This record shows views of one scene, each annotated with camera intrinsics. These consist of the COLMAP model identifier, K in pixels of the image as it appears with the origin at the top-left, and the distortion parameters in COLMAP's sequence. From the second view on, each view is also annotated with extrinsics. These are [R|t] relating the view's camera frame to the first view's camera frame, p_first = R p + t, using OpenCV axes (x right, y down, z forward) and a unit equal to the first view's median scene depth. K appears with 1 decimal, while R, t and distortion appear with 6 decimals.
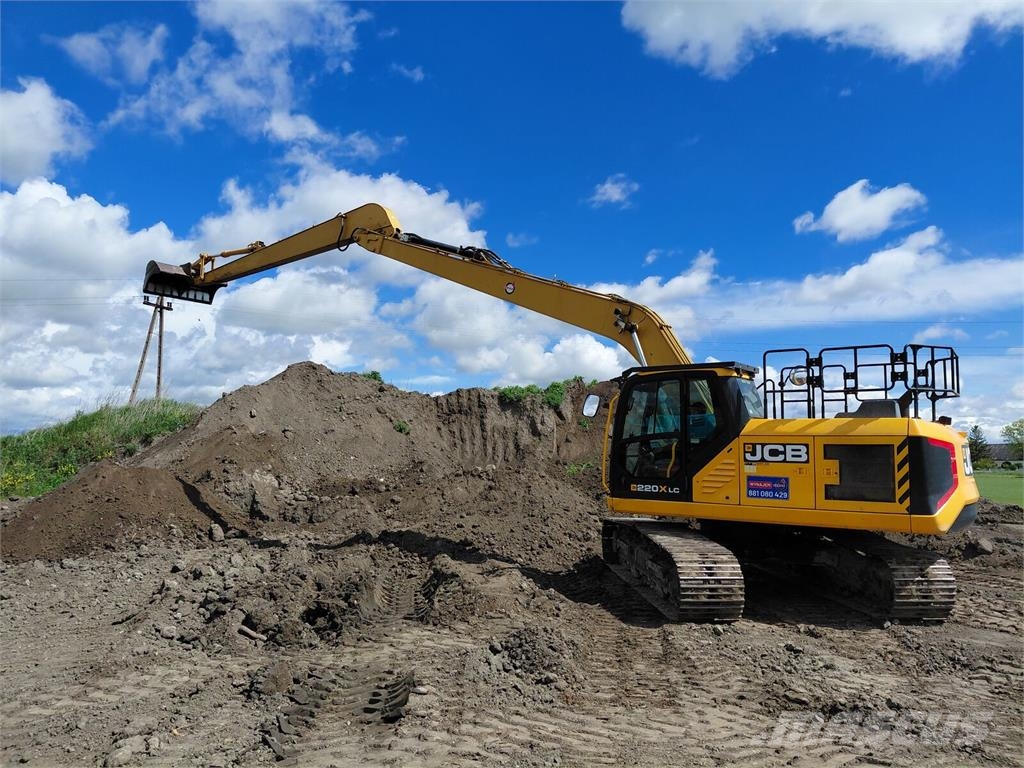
lens RADIAL K [[780.6, 0, 519.9], [0, 780.6, 366.6], [0, 0, 1]] dist [0.071833, -0.109226]
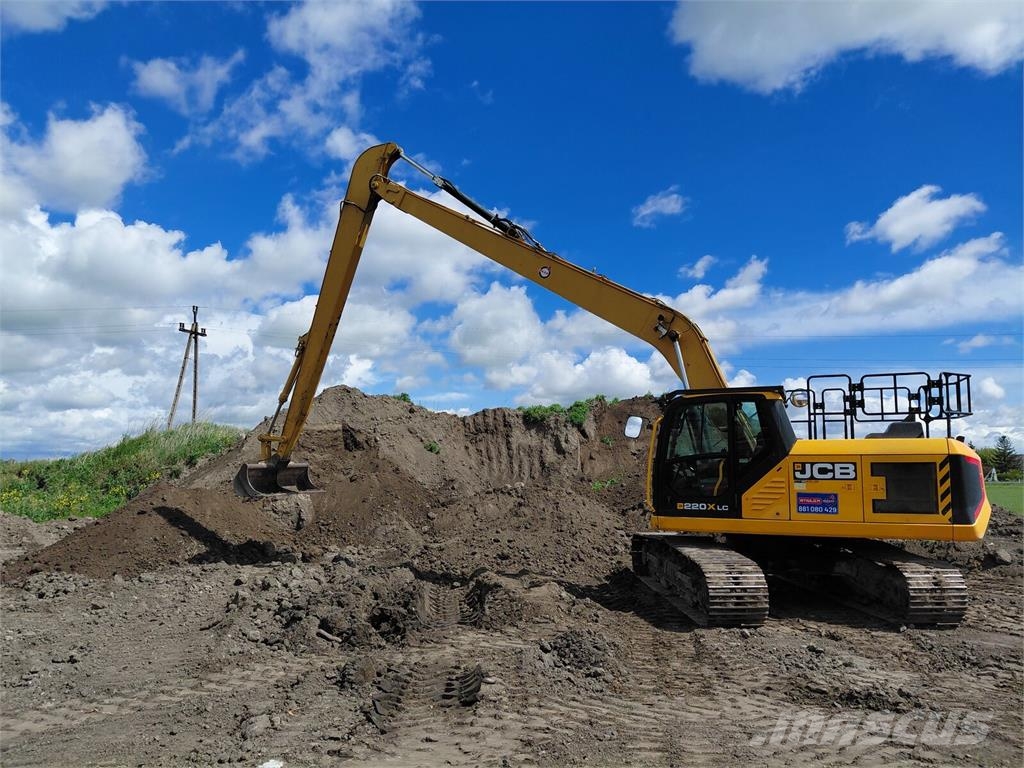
lens RADIAL K [[810.0, 0, 497.5], [0, 810.0, 395.0], [0, 0, 1]] dist [0.077676, -0.119073]
pose [[0.999237, -0.013933, -0.036497, -0.044405], [0.014734, 0.999654, 0.021781, -0.025803], [0.036181, -0.022302, 0.999096, -0.135631]]
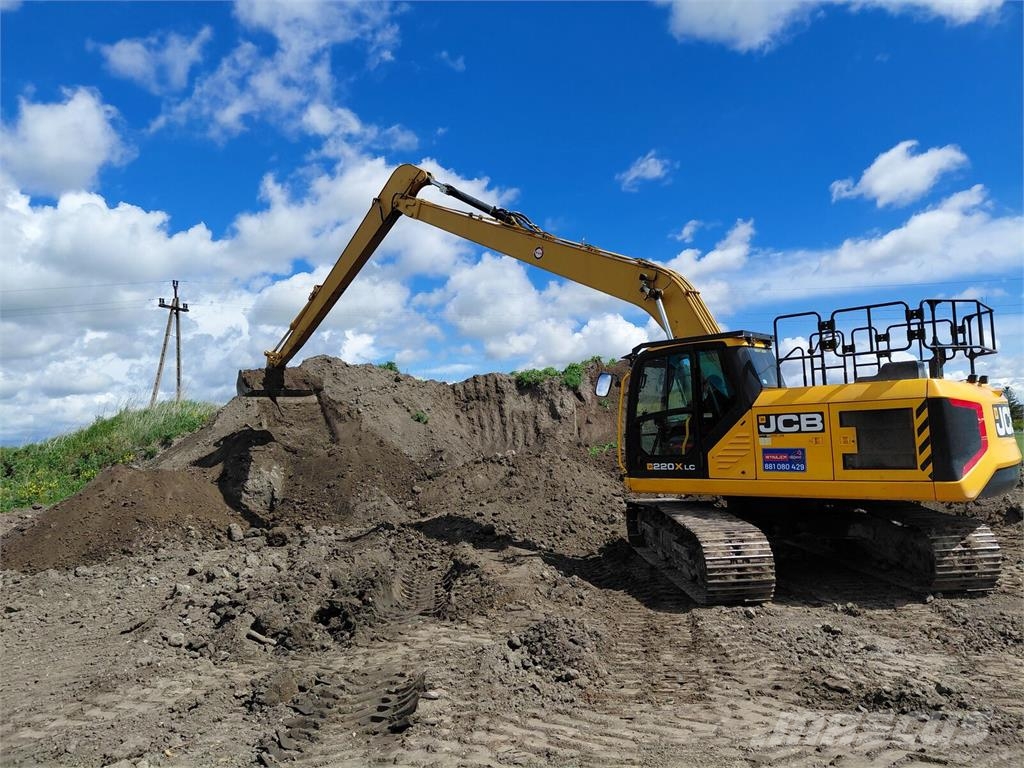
lens RADIAL K [[768.5, 0, 523.4], [0, 768.5, 354.1], [0, 0, 1]] dist [0.056628, -0.073724]
pose [[0.998273, -0.051795, -0.027716, 0.020755], [0.051848, 0.998654, 0.001195, 0.007778], [0.027617, -0.002630, 0.999615, 0.058375]]
